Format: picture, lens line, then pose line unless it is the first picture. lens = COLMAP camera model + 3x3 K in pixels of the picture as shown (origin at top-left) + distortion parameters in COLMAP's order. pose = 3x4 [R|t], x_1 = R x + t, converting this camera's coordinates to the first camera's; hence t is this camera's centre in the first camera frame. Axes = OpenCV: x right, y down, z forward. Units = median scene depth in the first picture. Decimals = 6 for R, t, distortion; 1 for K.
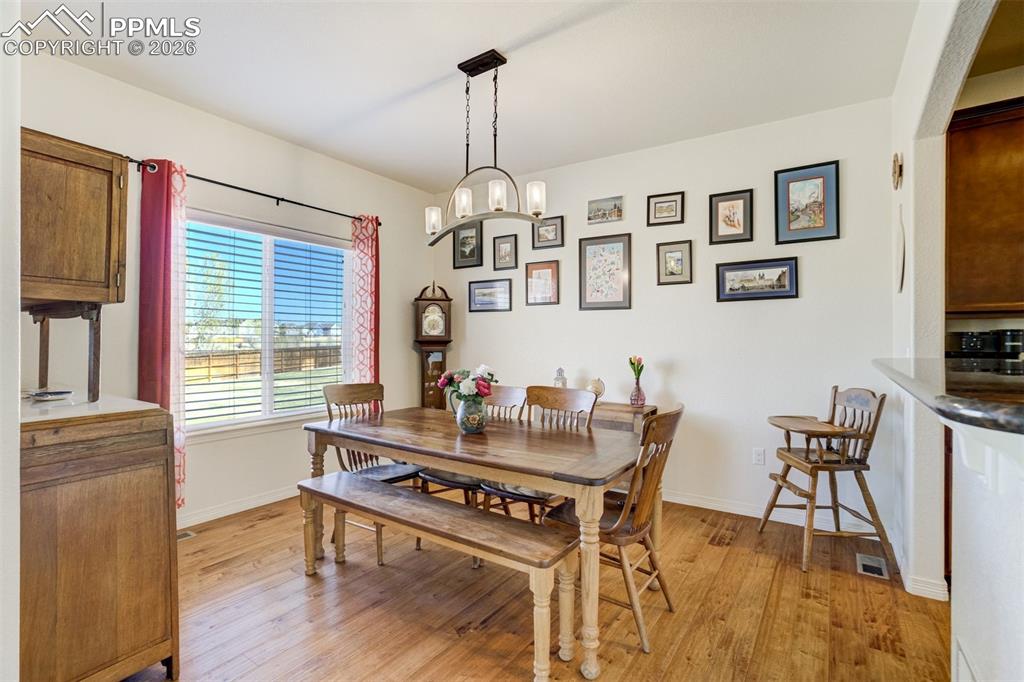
lens RADIAL K [[477.4, 0, 515.4], [0, 477.4, 334.8], [0, 0, 1]] dist [-0.023092, 0.004682]
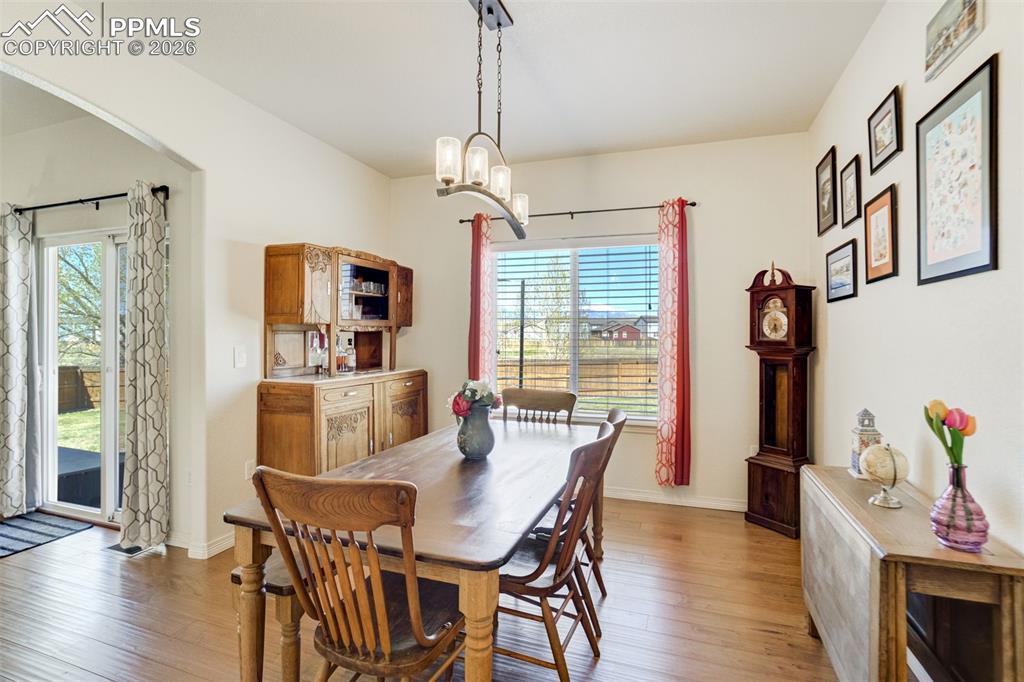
lens RADIAL K [[477.4, 0, 516.4], [0, 477.4, 334.9], [0, 0, 1]] dist [-0.023092, 0.004682]
pose [[0.249119, -0.005981, -0.968454, 0.552142], [0.001874, 0.999982, -0.005694, -0.004650], [0.968471, -0.000396, 0.249126, 0.638681]]
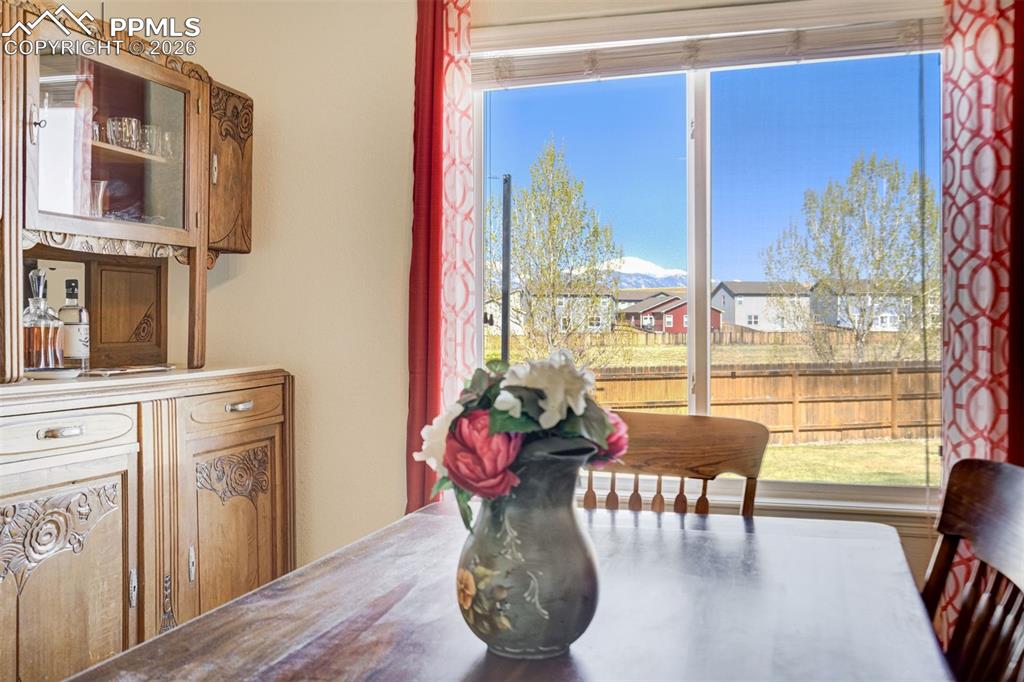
lens RADIAL K [[999.8, 0, 518.0], [0, 999.8, 324.1], [0, 0, 1]] dist [0.062101, 0.000000]
pose [[0.305688, -0.005015, -0.952118, 0.266461], [0.004143, 0.999984, -0.003937, 0.040204], [0.952123, -0.002741, 0.305704, 0.633320]]
